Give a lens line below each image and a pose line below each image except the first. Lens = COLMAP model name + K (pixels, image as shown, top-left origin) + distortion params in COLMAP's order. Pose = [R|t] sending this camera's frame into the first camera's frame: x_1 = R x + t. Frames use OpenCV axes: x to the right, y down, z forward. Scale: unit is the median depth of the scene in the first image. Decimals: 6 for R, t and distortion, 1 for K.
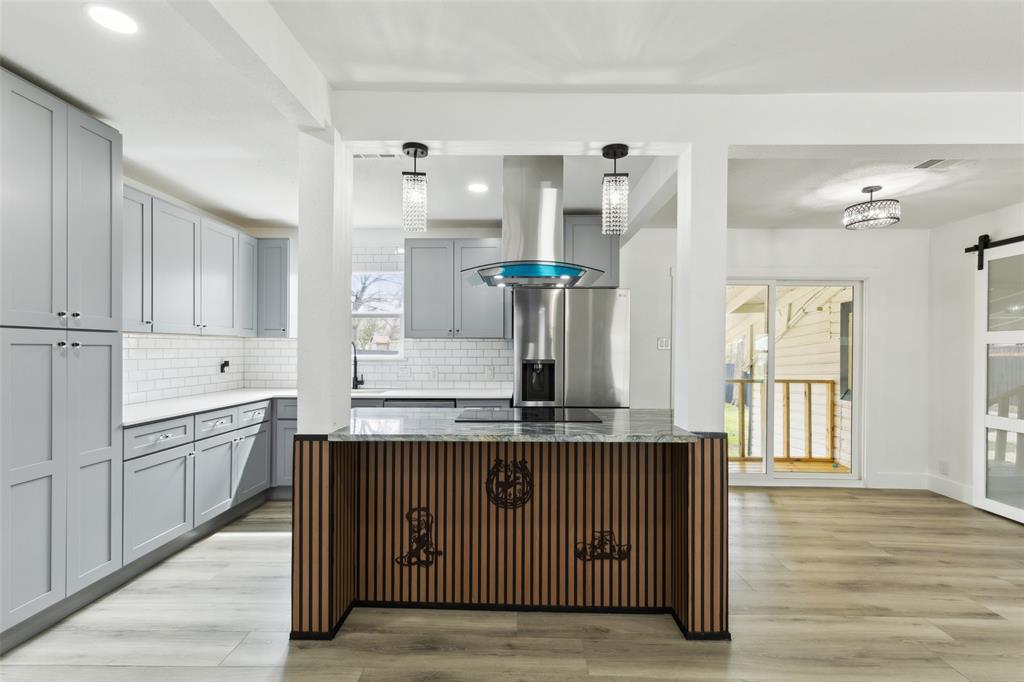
lens RADIAL K [[466.5, 0, 510.8], [0, 466.5, 346.8], [0, 0, 1]] dist [0.008227, -0.000439]
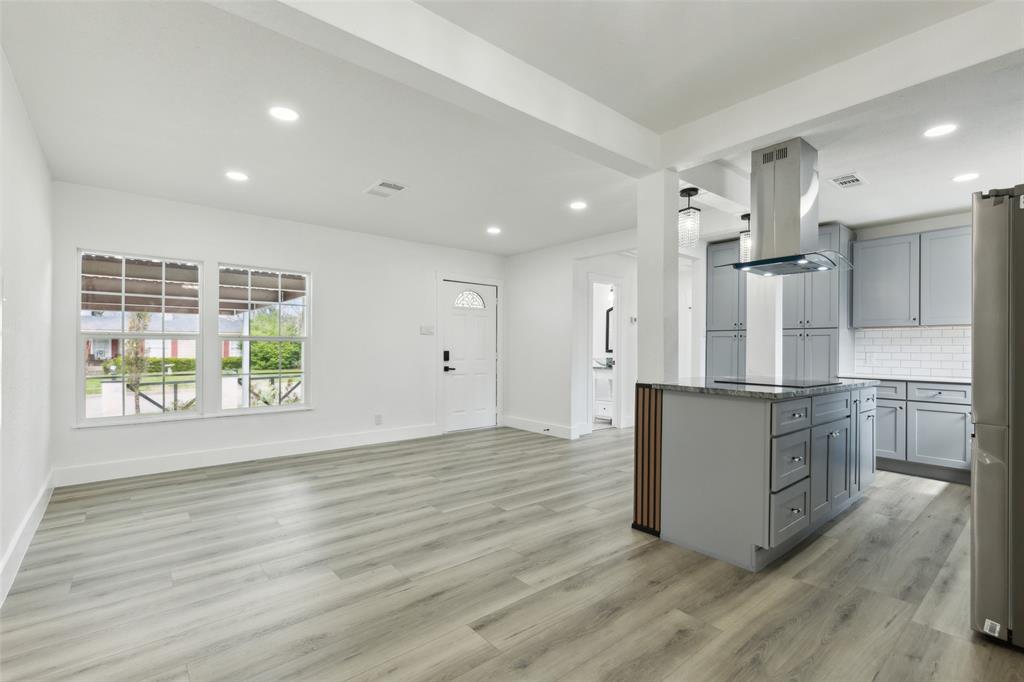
lens RADIAL K [[466.5, 0, 510.8], [0, 466.5, 346.8], [0, 0, 1]] dist [0.008227, -0.000439]
pose [[-0.752104, -0.015683, -0.658858, 1.526765], [-0.009895, 0.999873, -0.012506, 0.088044], [0.658970, -0.002886, -0.752163, 1.650027]]
